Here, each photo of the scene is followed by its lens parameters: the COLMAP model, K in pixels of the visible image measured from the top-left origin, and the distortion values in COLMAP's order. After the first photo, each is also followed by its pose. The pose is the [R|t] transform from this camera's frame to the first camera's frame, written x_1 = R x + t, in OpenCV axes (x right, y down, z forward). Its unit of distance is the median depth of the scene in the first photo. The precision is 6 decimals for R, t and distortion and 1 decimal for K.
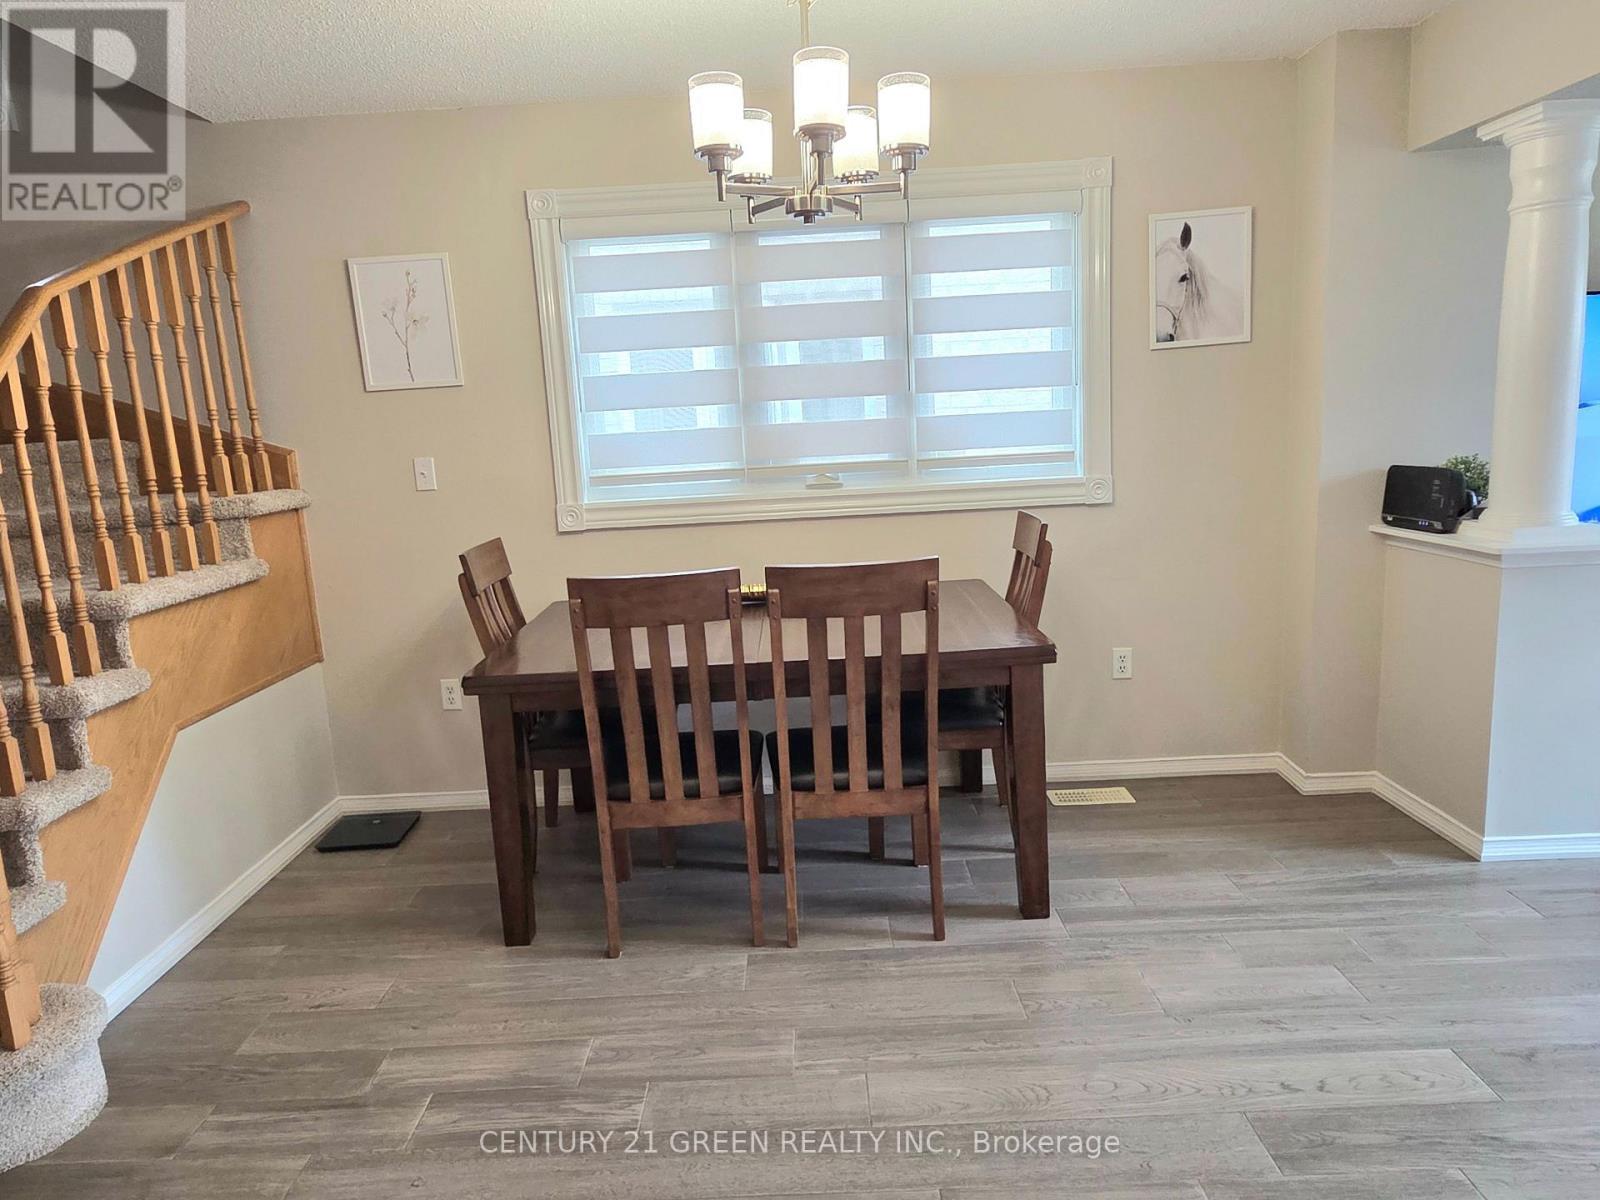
lens RADIAL K [[1037.5, 0, 804.4], [0, 1037.5, 591.8], [0, 0, 1]] dist [0.008383, 0.002560]
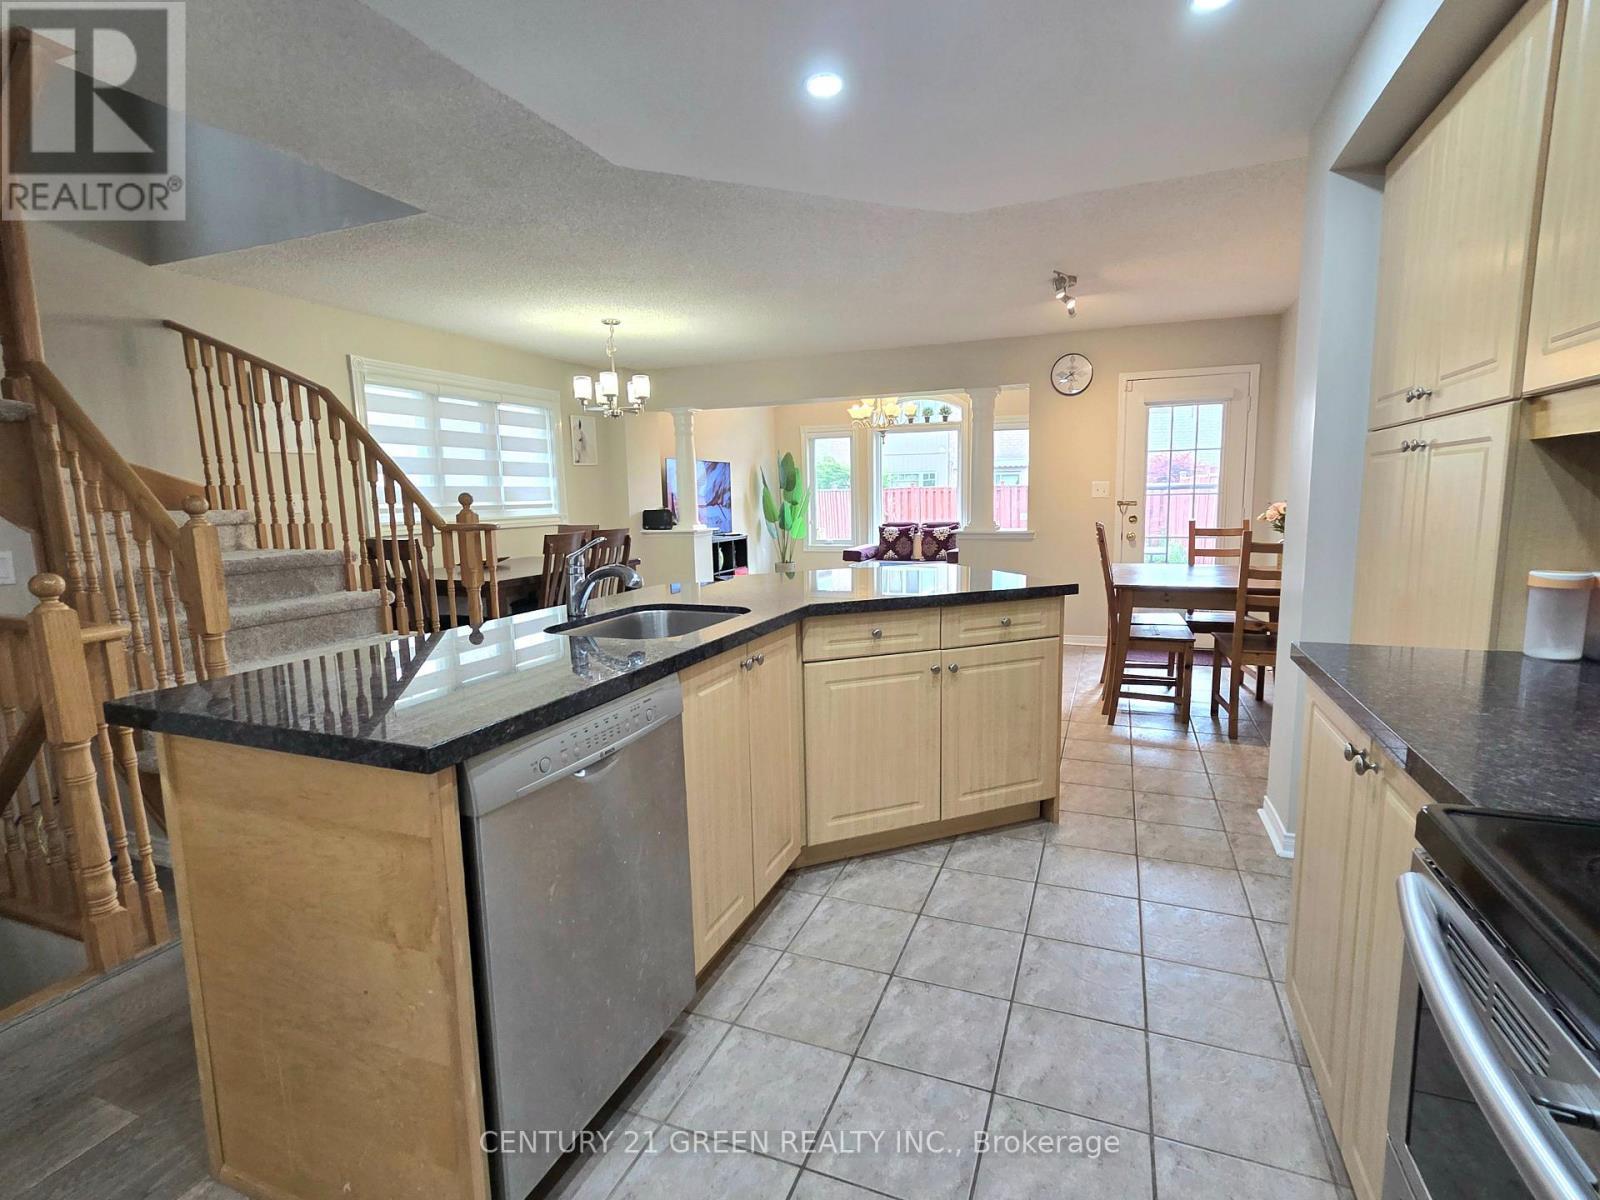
lens RADIAL K [[747.3, 0, 813.9], [0, 747.3, 604.8], [0, 0, 1]] dist [0.002387, 0.002793]
pose [[0.366567, -0.089603, 0.926067, -1.467809], [0.176655, 0.983948, 0.025277, 0.205855], [-0.913467, 0.154328, 0.376512, -0.245207]]
